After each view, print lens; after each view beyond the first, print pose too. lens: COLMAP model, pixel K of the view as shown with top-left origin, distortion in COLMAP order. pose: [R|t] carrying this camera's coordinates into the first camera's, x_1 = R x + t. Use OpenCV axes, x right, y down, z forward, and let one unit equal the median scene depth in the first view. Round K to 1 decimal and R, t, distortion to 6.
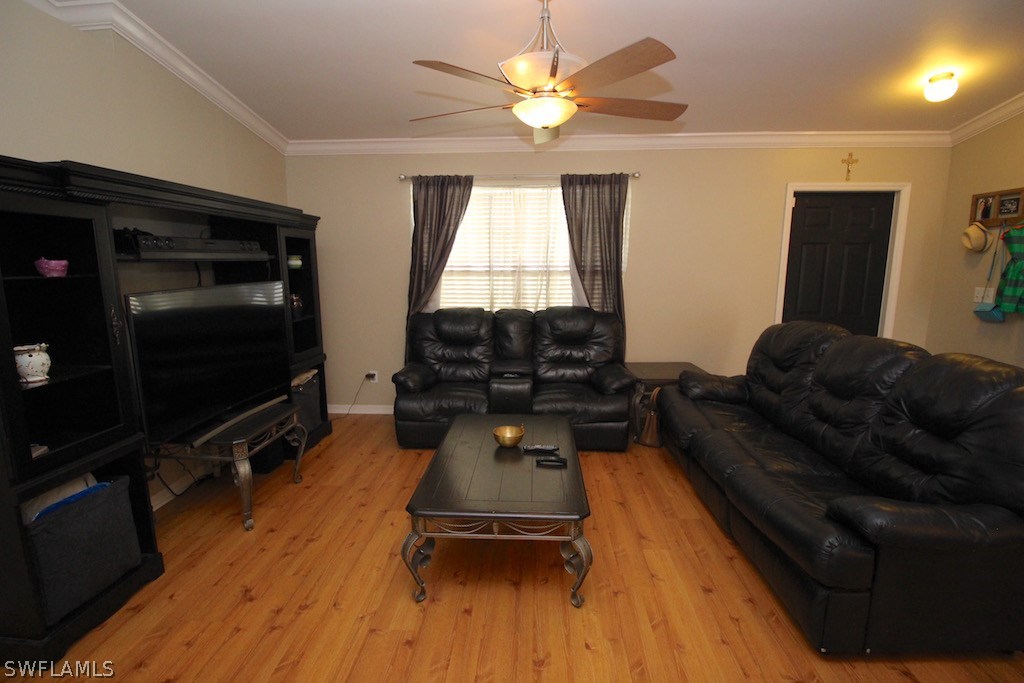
lens RADIAL K [[481.7, 0, 511.6], [0, 481.7, 341.8], [0, 0, 1]] dist [-0.000918, -0.009768]
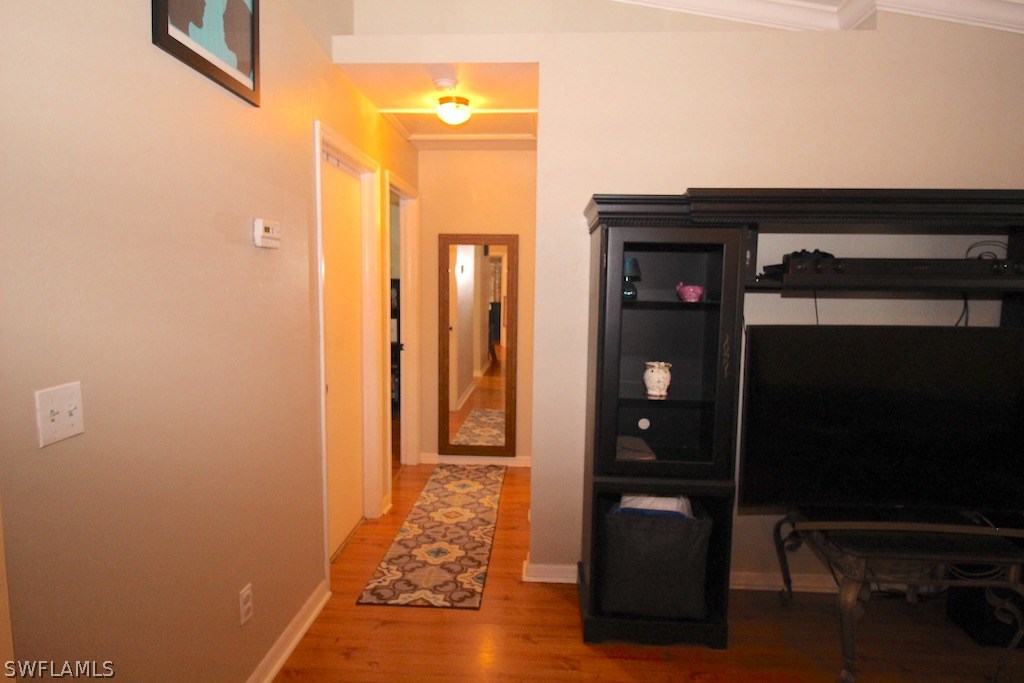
lens RADIAL K [[597.6, 0, 511.8], [0, 597.6, 340.5], [0, 0, 1]] dist [-0.008496, -0.002589]
pose [[-0.007087, 0.093956, -0.995551, 0.287689], [-0.178924, 0.979390, 0.093704, -0.089939], [0.983837, 0.178792, 0.009870, 0.530811]]
